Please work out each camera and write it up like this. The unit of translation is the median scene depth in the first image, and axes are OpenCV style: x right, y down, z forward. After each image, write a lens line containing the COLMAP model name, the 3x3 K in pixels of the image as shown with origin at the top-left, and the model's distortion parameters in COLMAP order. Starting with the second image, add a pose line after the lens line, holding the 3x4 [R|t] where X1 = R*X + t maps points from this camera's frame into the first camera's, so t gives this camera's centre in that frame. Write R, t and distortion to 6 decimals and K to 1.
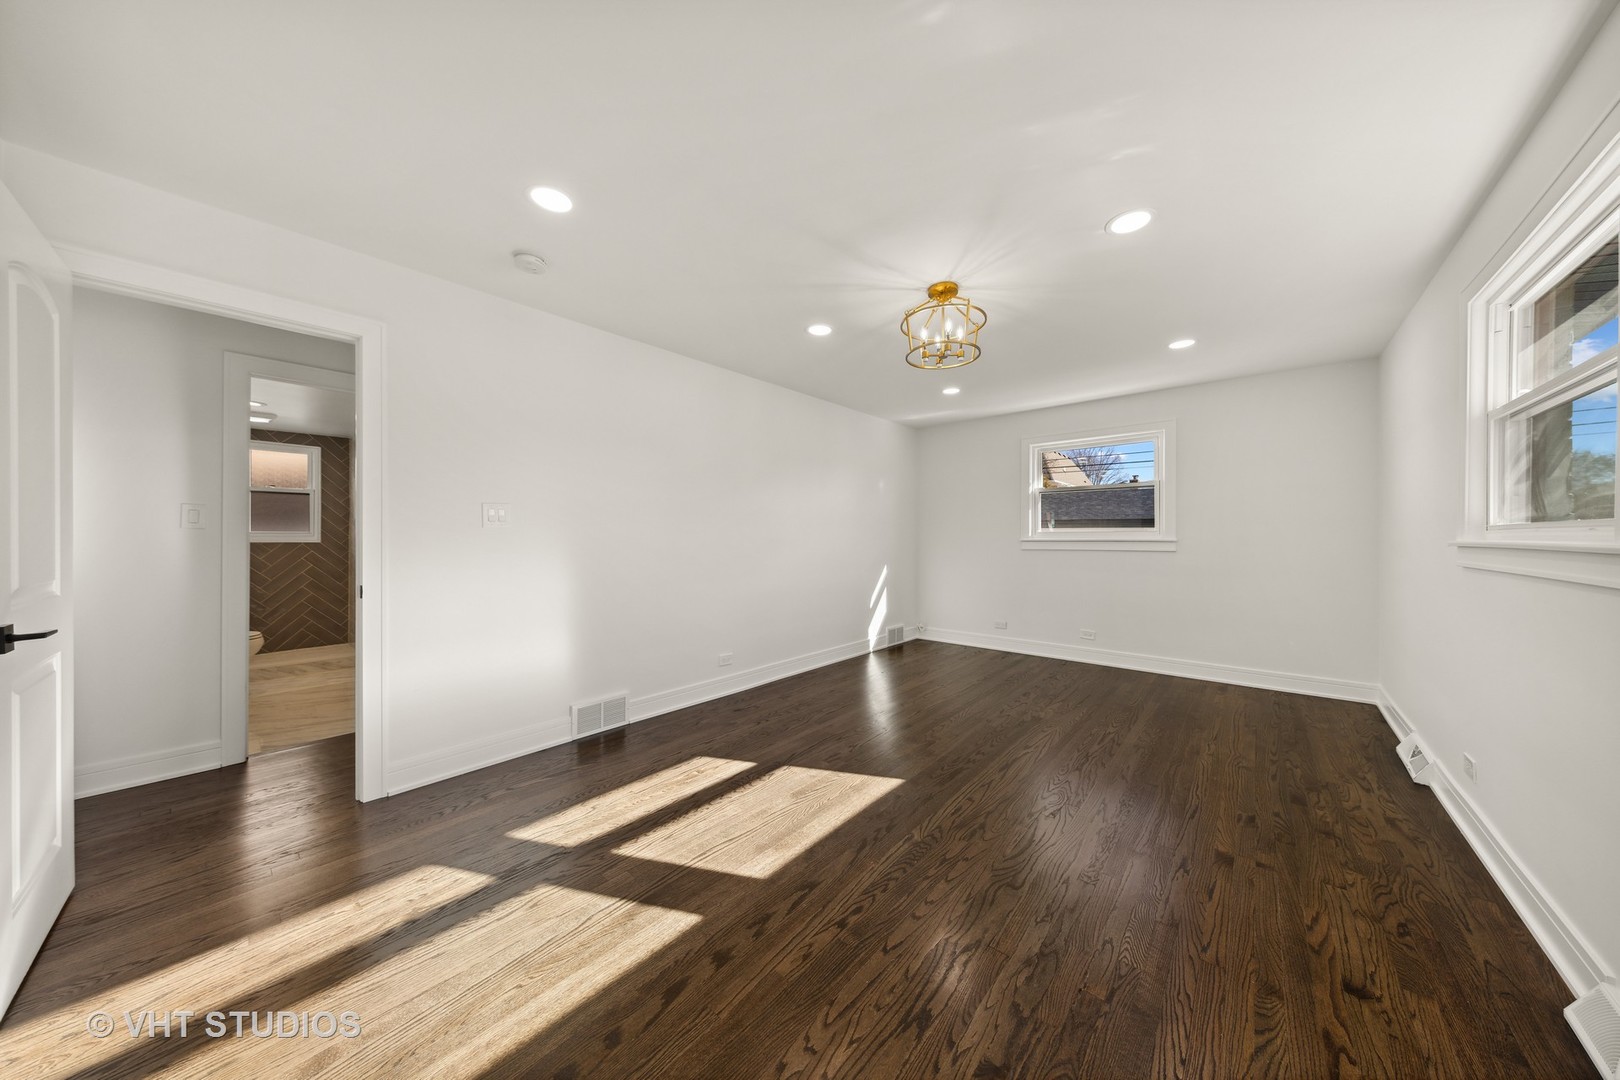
lens RADIAL K [[504.3, 0, 810.0], [0, 504.3, 540.0], [0, 0, 1]] dist [-0.000479, -0.000047]
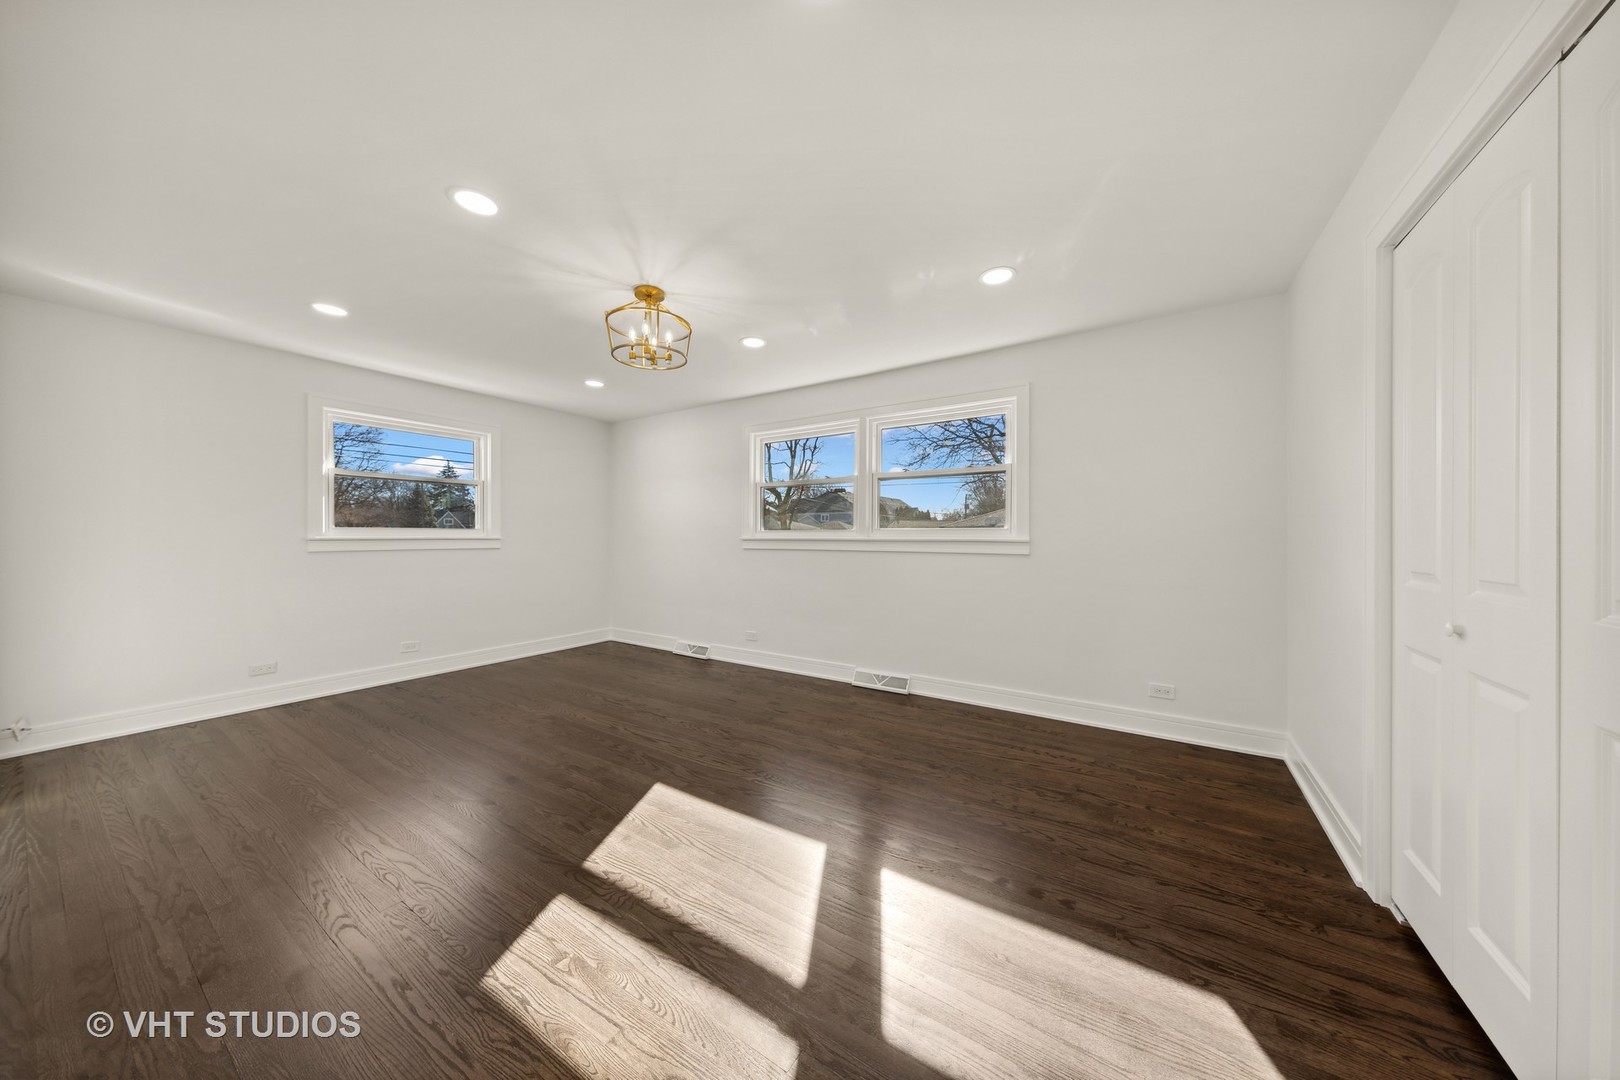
lens RADIAL K [[521.0, 0, 813.7], [0, 521.0, 541.0], [0, 0, 1]] dist [0.013201, -0.002578]
pose [[-0.147394, -0.005354, 0.989063, -0.808373], [0.004362, 0.999972, 0.006063, 0.003387], [-0.989068, 0.005208, -0.147367, 0.796787]]
